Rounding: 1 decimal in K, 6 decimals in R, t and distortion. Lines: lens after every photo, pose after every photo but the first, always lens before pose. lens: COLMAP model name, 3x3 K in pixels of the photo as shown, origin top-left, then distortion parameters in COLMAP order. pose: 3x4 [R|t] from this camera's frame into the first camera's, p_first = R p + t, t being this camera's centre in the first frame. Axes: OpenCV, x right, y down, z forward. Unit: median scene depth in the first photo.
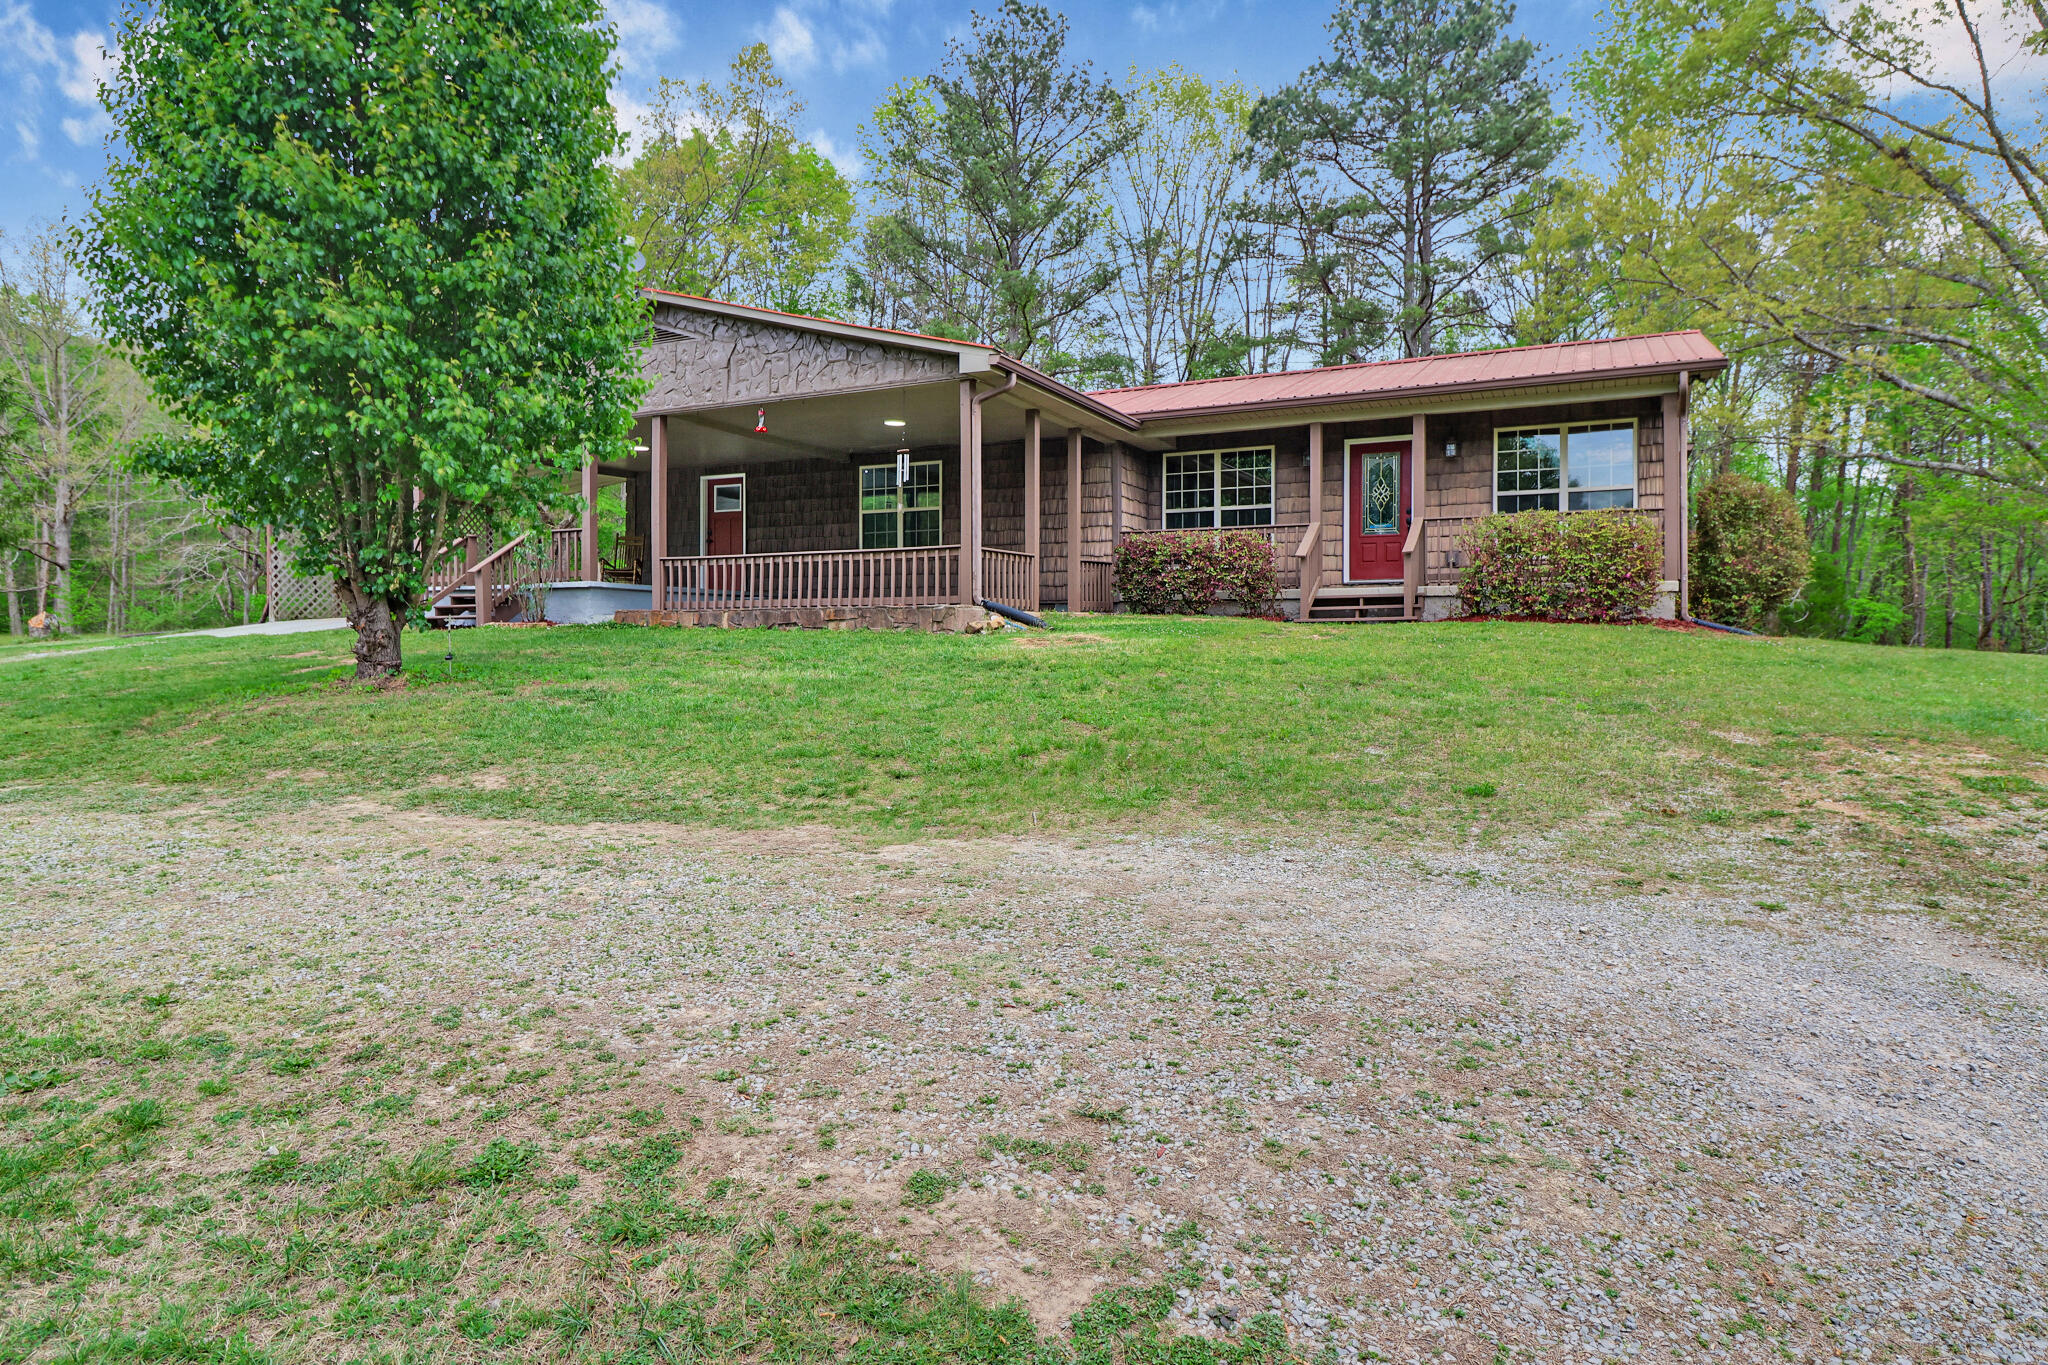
lens RADIAL K [[1233.1, 0, 1024.0], [0, 1233.1, 682.5], [0, 0, 1]] dist [0.000666, 0.000017]
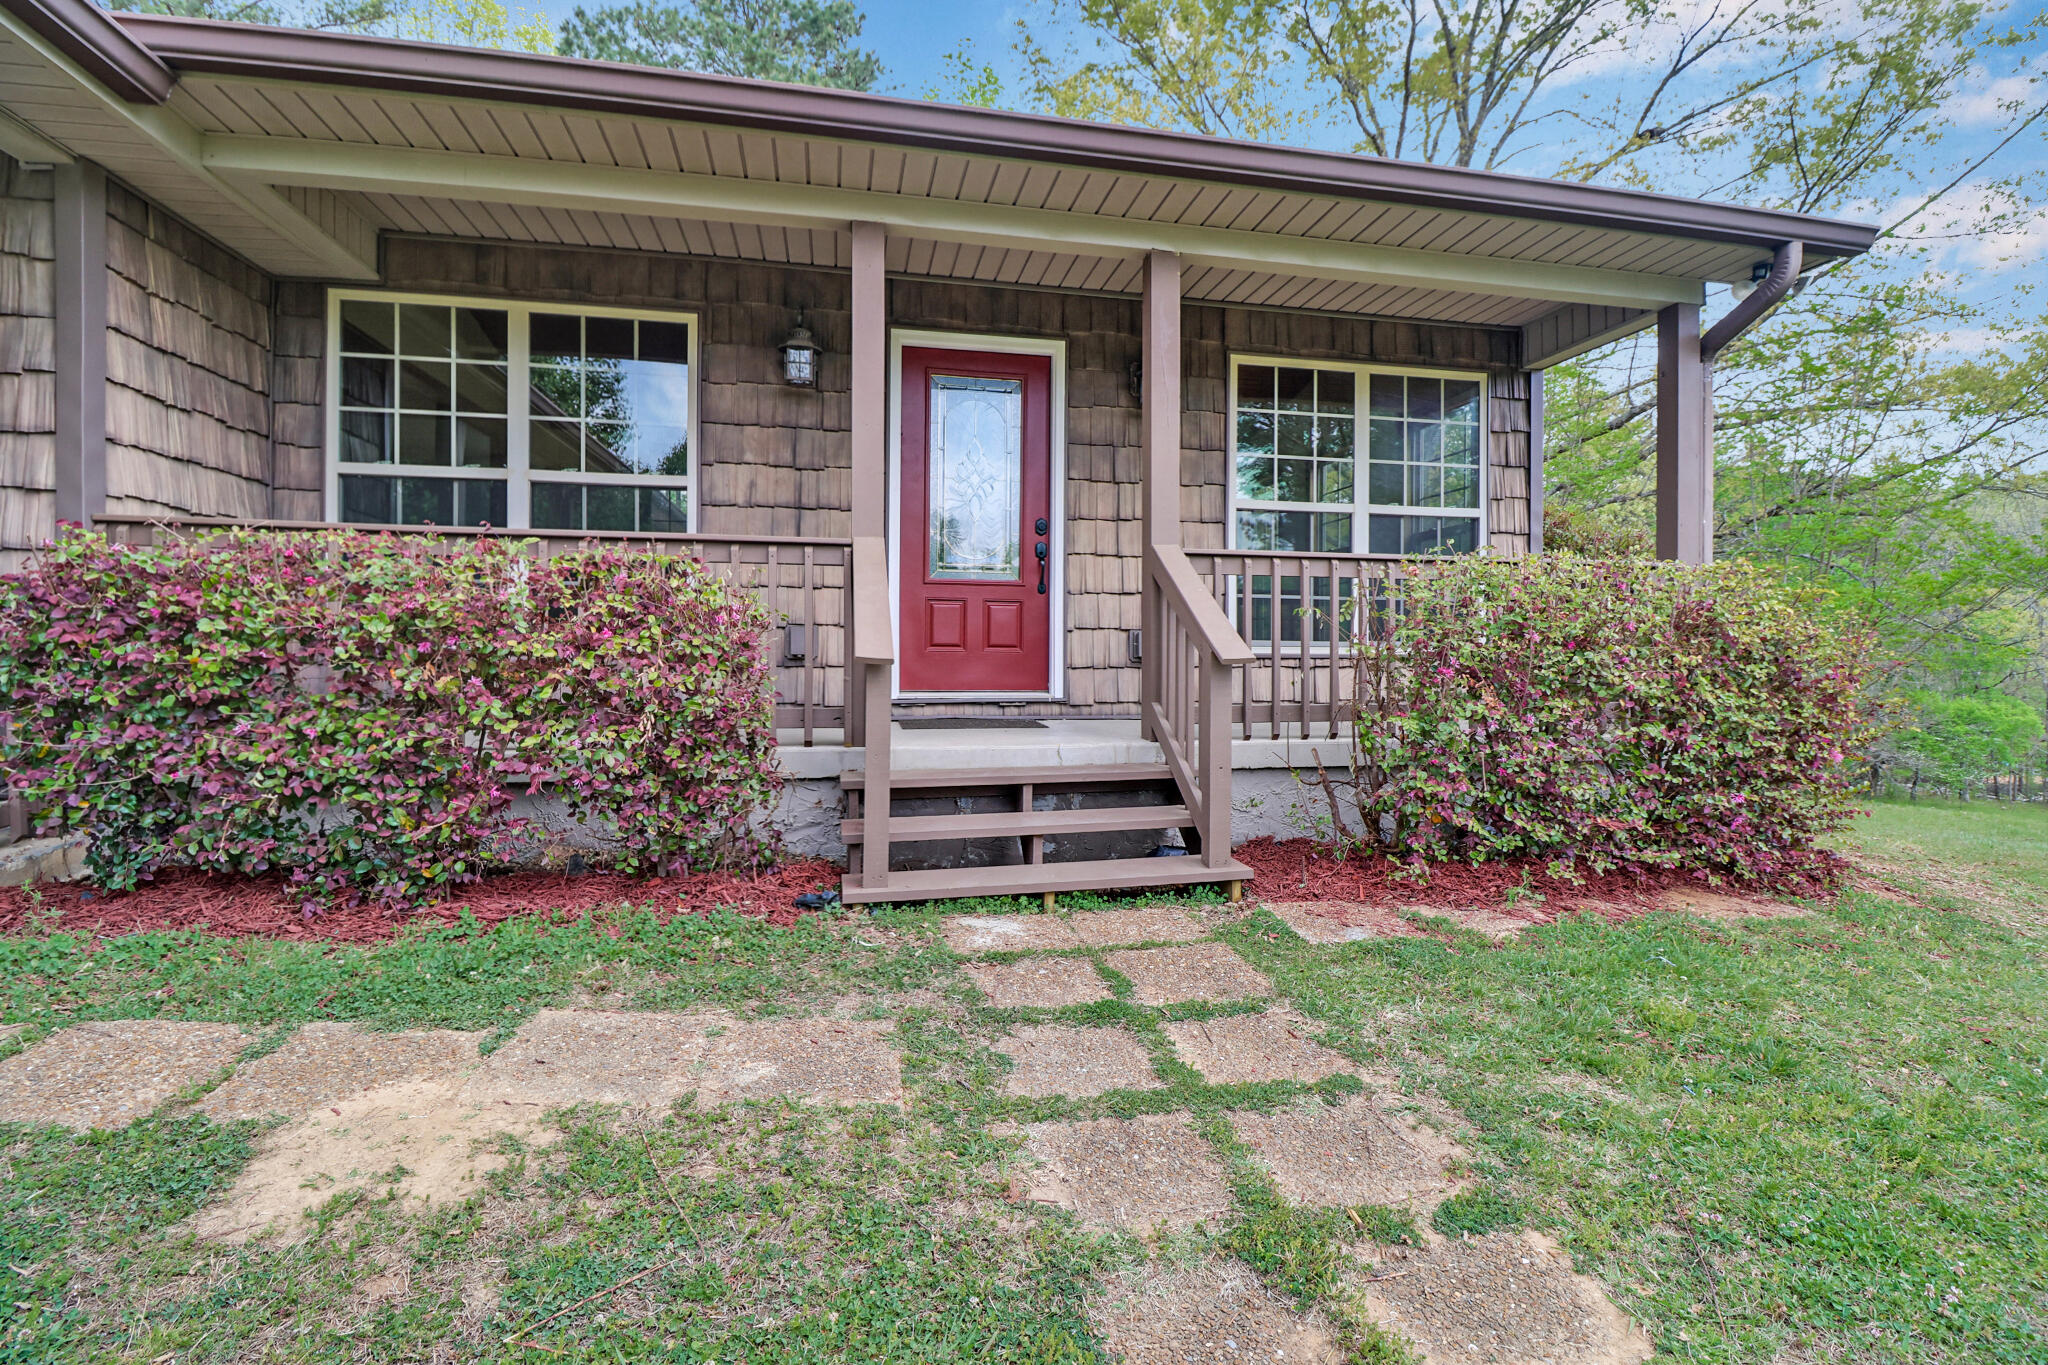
lens RADIAL K [[949.1, 0, 1037.8], [0, 949.1, 660.3], [0, 0, 1]] dist [-0.002279, -0.000520]
pose [[0.789418, -0.003165, 0.613848, 0.110490], [0.007470, 0.999962, -0.004452, -0.088666], [-0.613811, 0.008100, 0.789411, 0.714363]]
